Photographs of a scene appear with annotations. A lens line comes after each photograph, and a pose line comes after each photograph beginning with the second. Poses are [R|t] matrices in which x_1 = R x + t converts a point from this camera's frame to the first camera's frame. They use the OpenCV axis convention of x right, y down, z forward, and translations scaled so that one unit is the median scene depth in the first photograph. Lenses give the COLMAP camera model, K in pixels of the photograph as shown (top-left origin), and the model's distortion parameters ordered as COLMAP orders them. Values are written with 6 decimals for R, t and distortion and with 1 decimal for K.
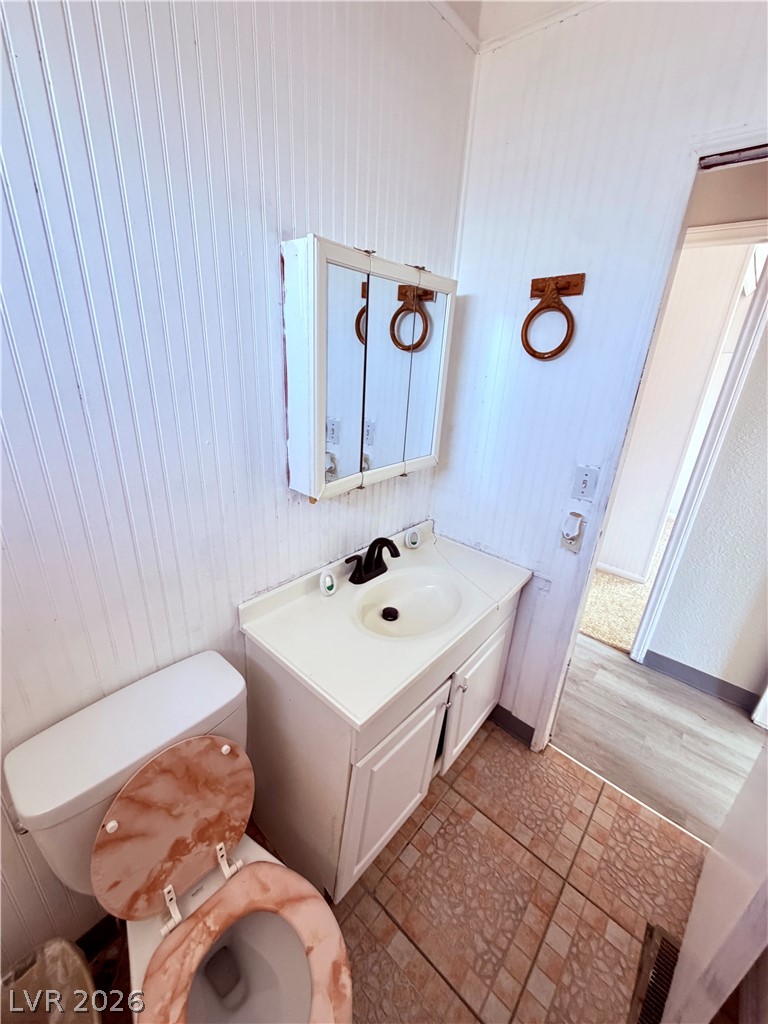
lens RADIAL K [[407.3, 0, 385.4], [0, 407.3, 510.2], [0, 0, 1]] dist [0.000244, 0.000110]
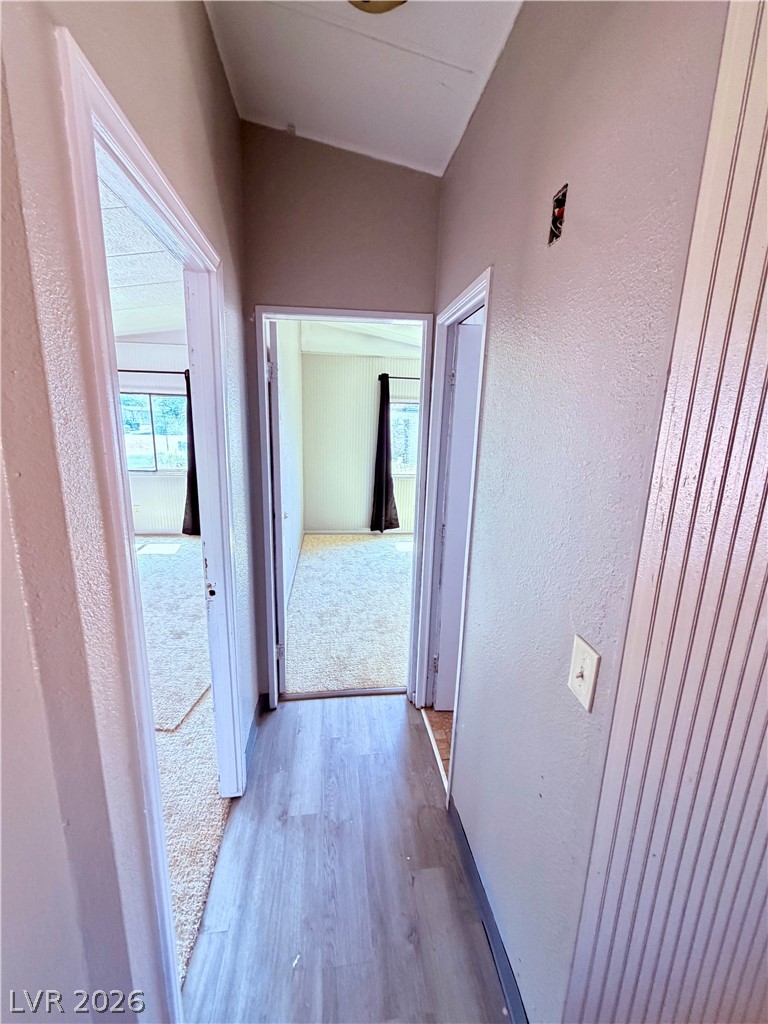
lens RADIAL K [[407.3, 0, 382.0], [0, 407.3, 511.8], [0, 0, 1]] dist [0.000244, 0.000110]
pose [[-0.745787, -0.215419, 0.630394, 0.053054], [0.179867, 0.846020, 0.501894, -0.447125], [-0.641443, 0.487693, -0.592204, 1.117039]]
